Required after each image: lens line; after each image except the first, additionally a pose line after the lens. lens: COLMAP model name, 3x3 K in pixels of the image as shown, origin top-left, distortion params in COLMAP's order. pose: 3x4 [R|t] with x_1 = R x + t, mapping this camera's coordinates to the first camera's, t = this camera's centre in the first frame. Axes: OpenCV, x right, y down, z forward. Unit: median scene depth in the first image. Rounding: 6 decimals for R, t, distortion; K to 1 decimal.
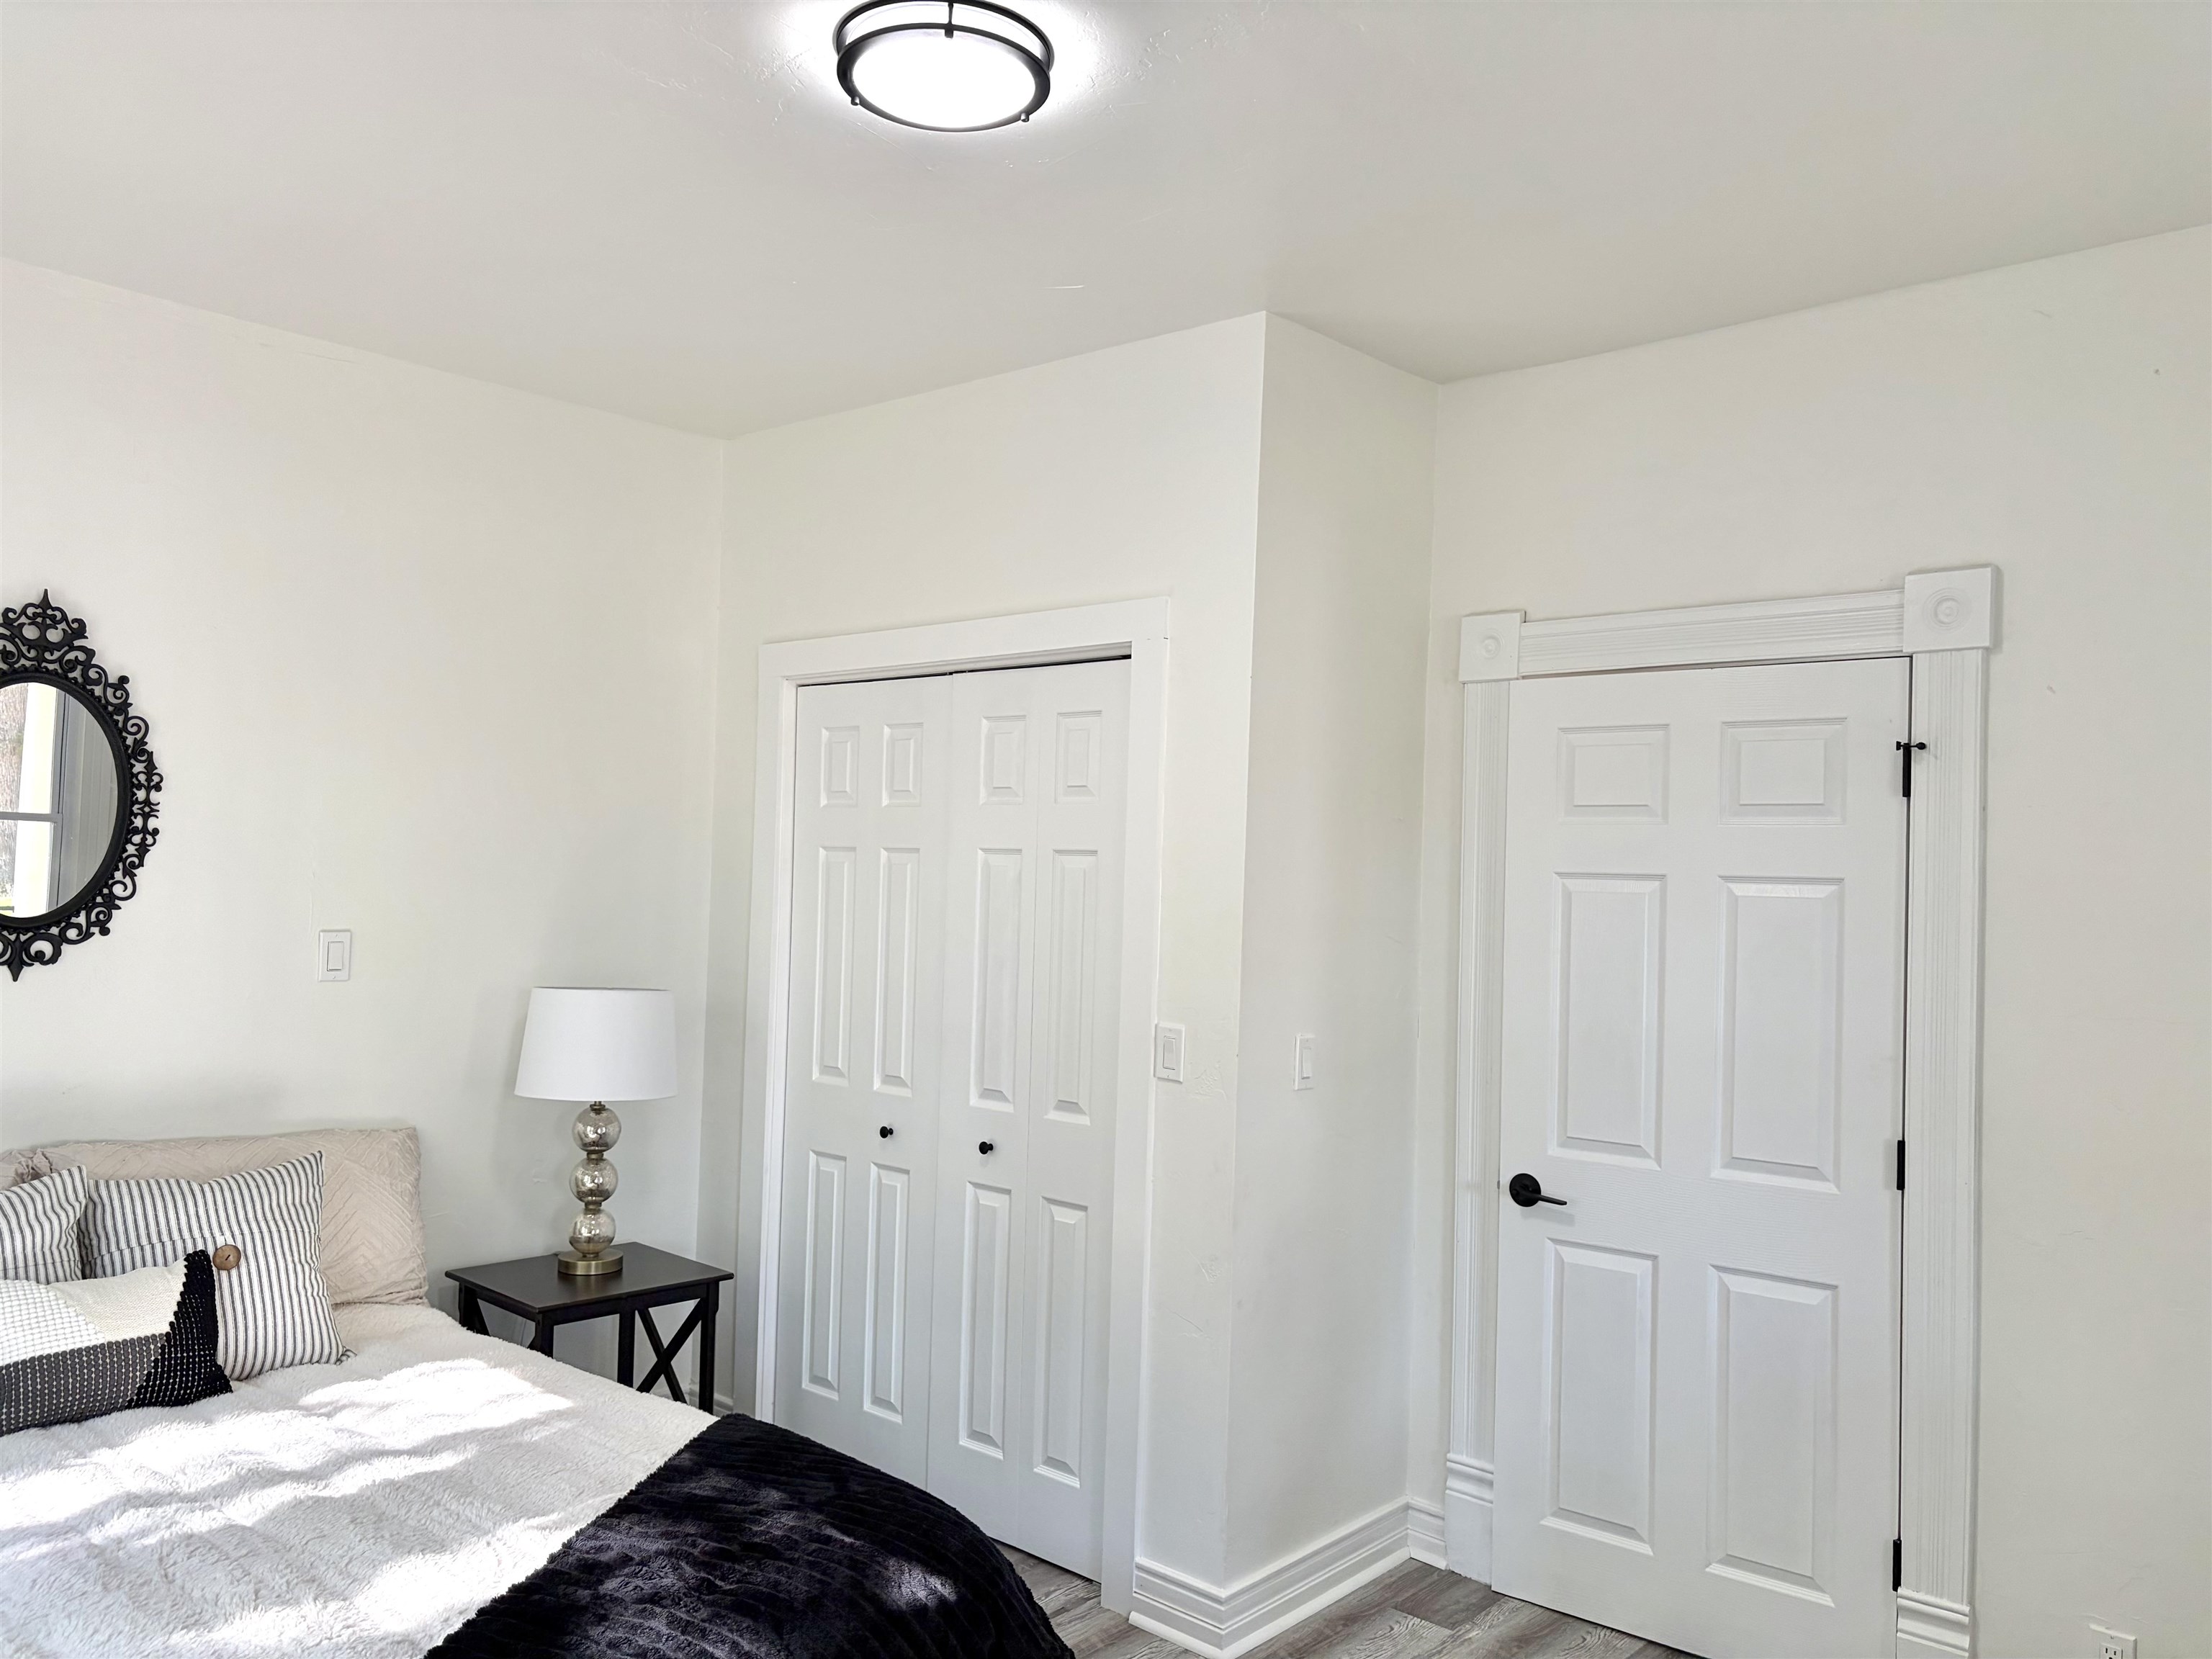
lens RADIAL K [[1700.8, 0, 1121.0], [0, 1700.8, 844.9], [0, 0, 1]] dist [0.023934, -0.003788]
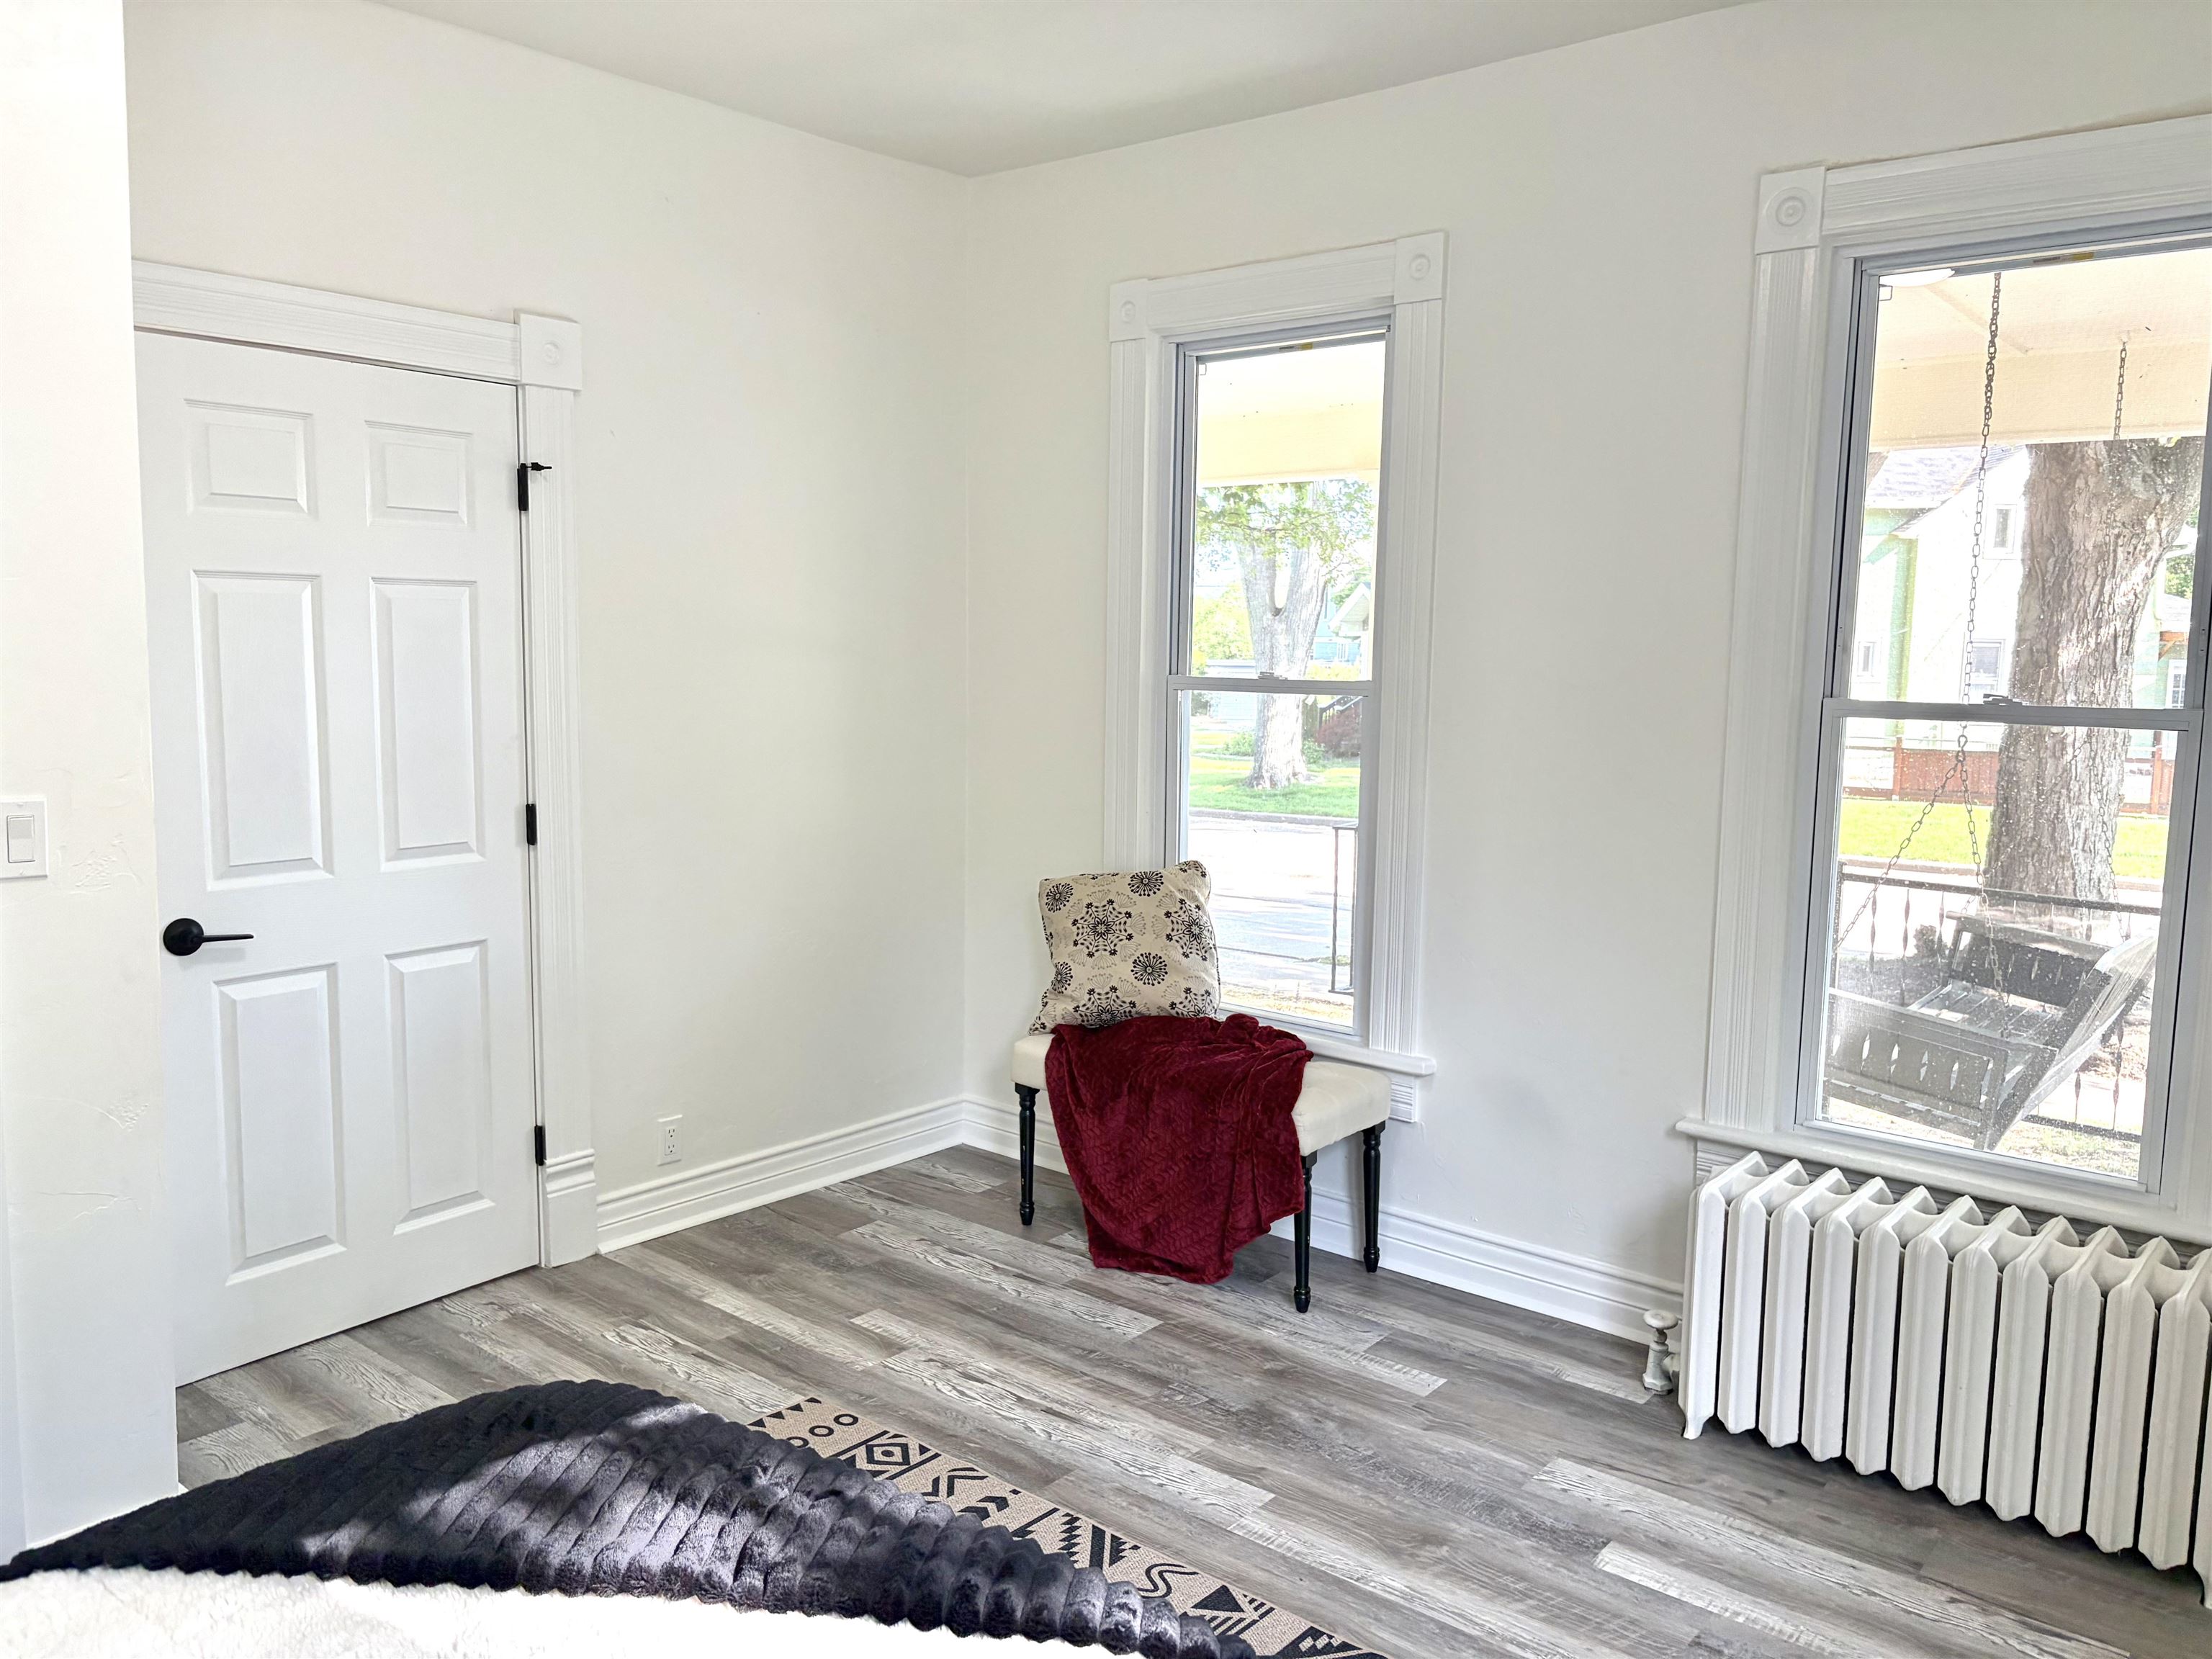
lens RADIAL K [[1700.8, 0, 1121.0], [0, 1700.8, 844.9], [0, 0, 1]] dist [0.023934, -0.003788]
pose [[-0.071199, -0.150181, 0.986091, -0.702314], [-0.041447, 0.988192, 0.147508, 0.007481], [-0.996601, -0.030368, -0.076583, 0.635607]]
